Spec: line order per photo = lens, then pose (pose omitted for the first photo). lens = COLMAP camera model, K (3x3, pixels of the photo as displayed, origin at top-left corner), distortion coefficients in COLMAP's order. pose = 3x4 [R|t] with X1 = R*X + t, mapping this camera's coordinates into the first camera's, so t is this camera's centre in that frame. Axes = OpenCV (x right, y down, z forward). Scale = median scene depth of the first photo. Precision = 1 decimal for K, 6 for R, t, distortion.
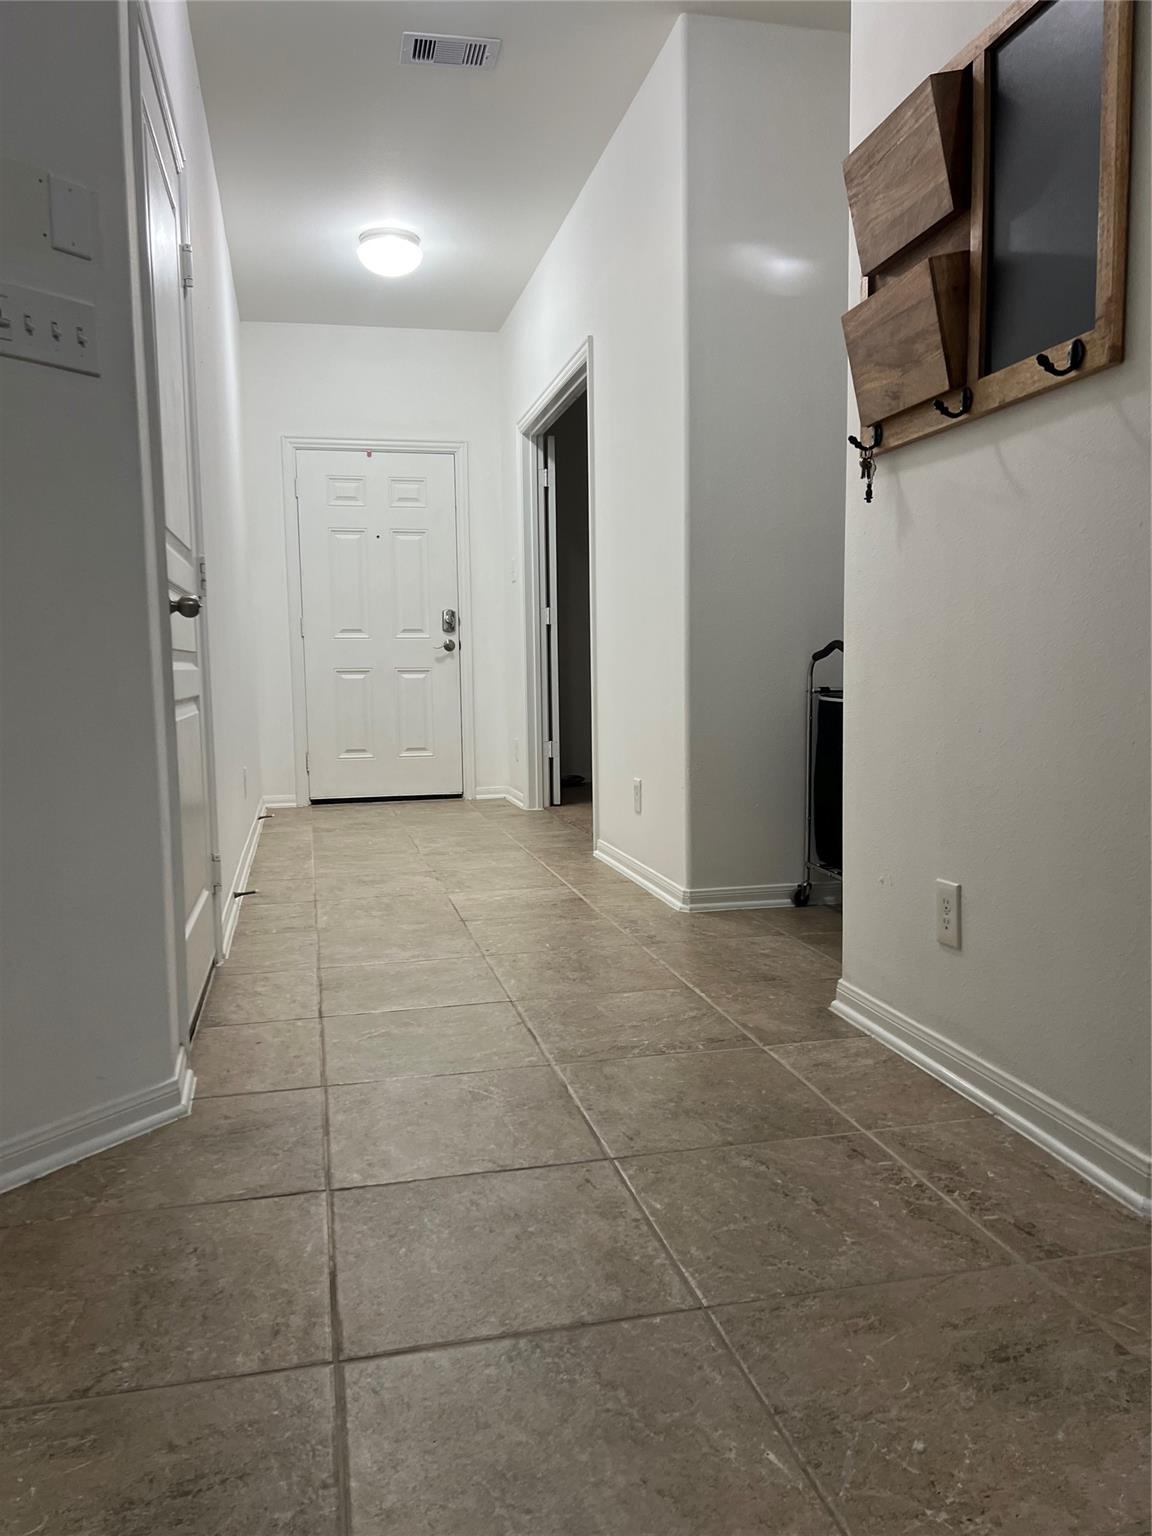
lens RADIAL K [[1136.9, 0, 571.7], [0, 1136.9, 774.6], [0, 0, 1]] dist [0.047955, -0.057159]
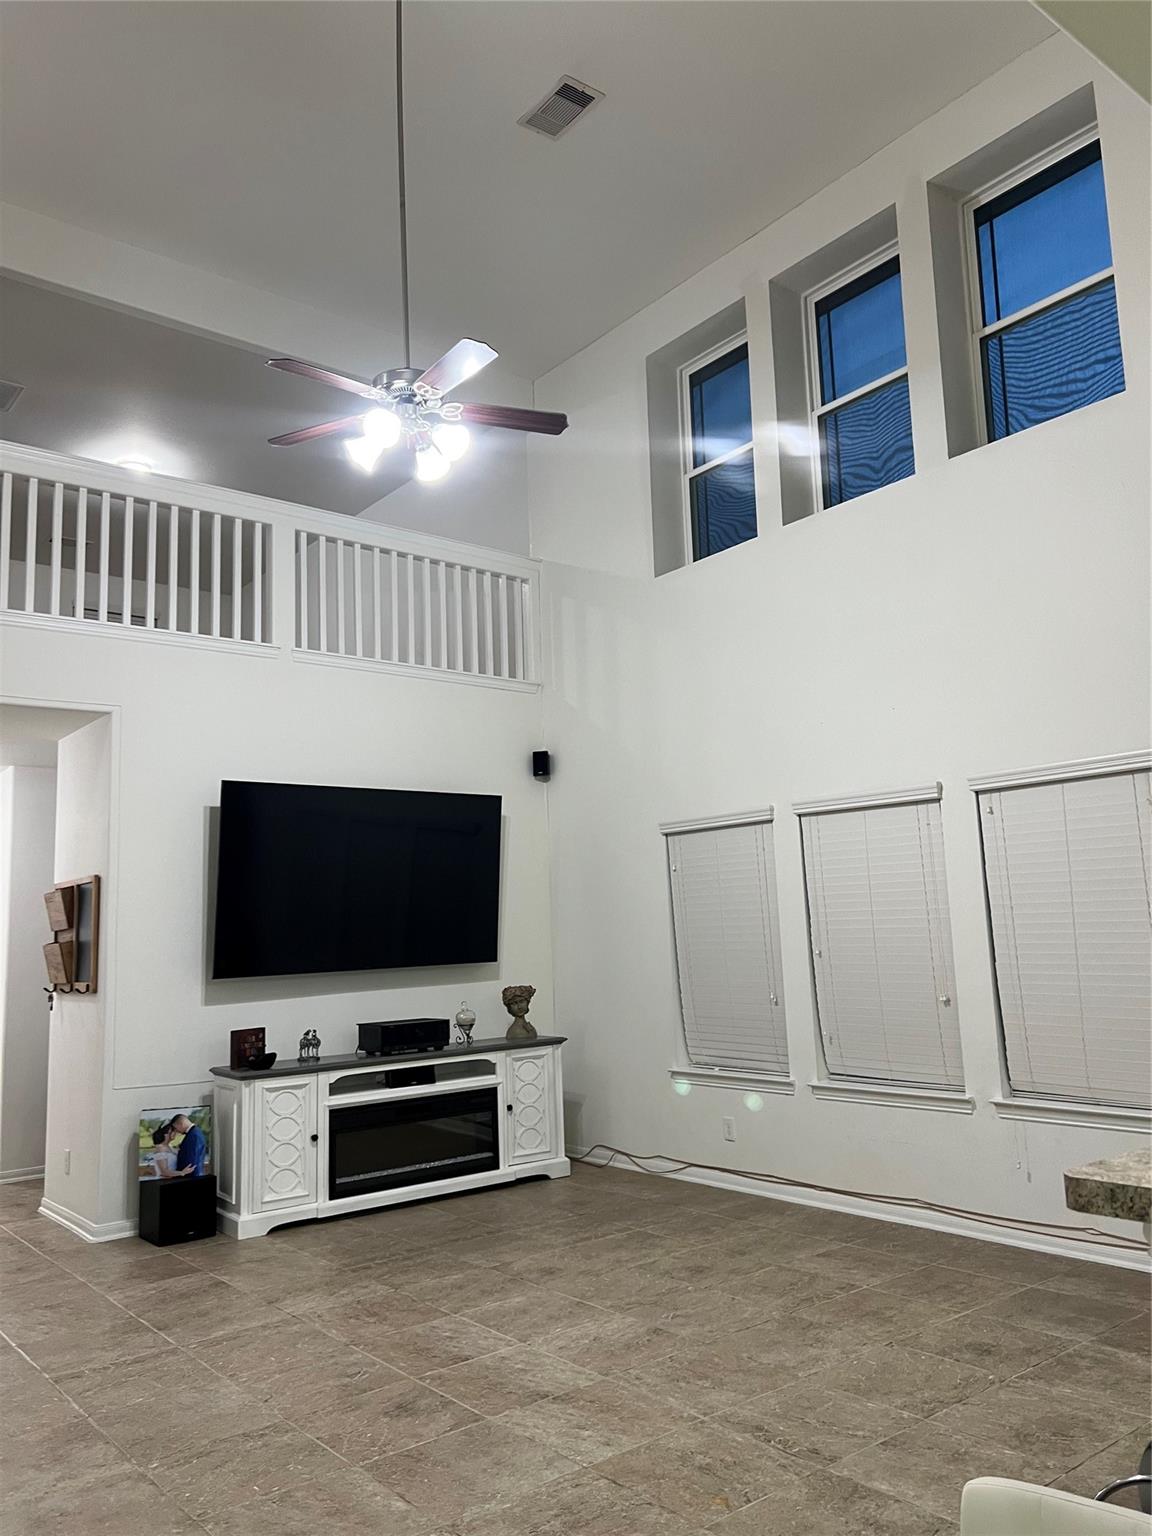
lens RADIAL K [[1136.9, 0, 570.0], [0, 1136.9, 773.9], [0, 0, 1]] dist [0.047955, -0.057159]
pose [[0.899012, 0.052693, 0.434743, 0.057407], [0.059335, 0.968924, -0.240138, -0.018585], [-0.433886, 0.241682, 0.867947, -0.800907]]
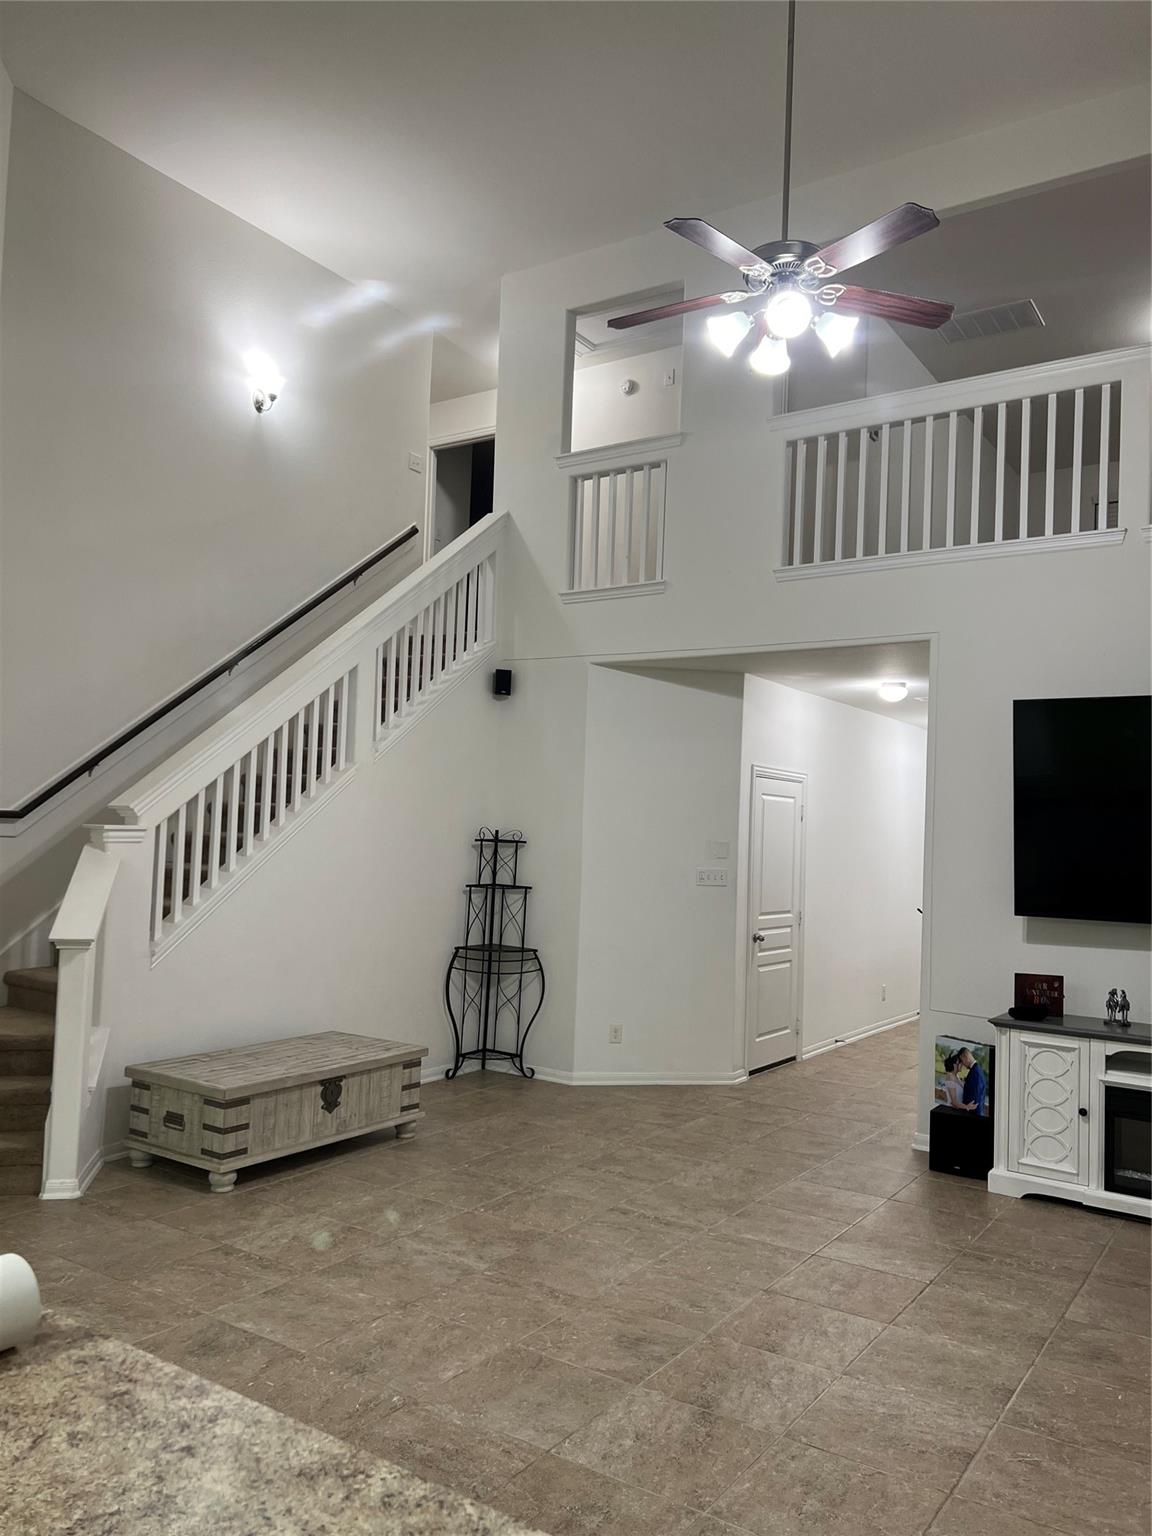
lens RADIAL K [[1136.9, 0, 581.8], [0, 1136.9, 777.3], [0, 0, 1]] dist [0.047955, -0.057159]
pose [[0.686165, 0.006732, -0.727415, 0.655377], [-0.119073, 0.987510, -0.103182, -0.076357], [0.717635, 0.157415, 0.678396, -0.656367]]
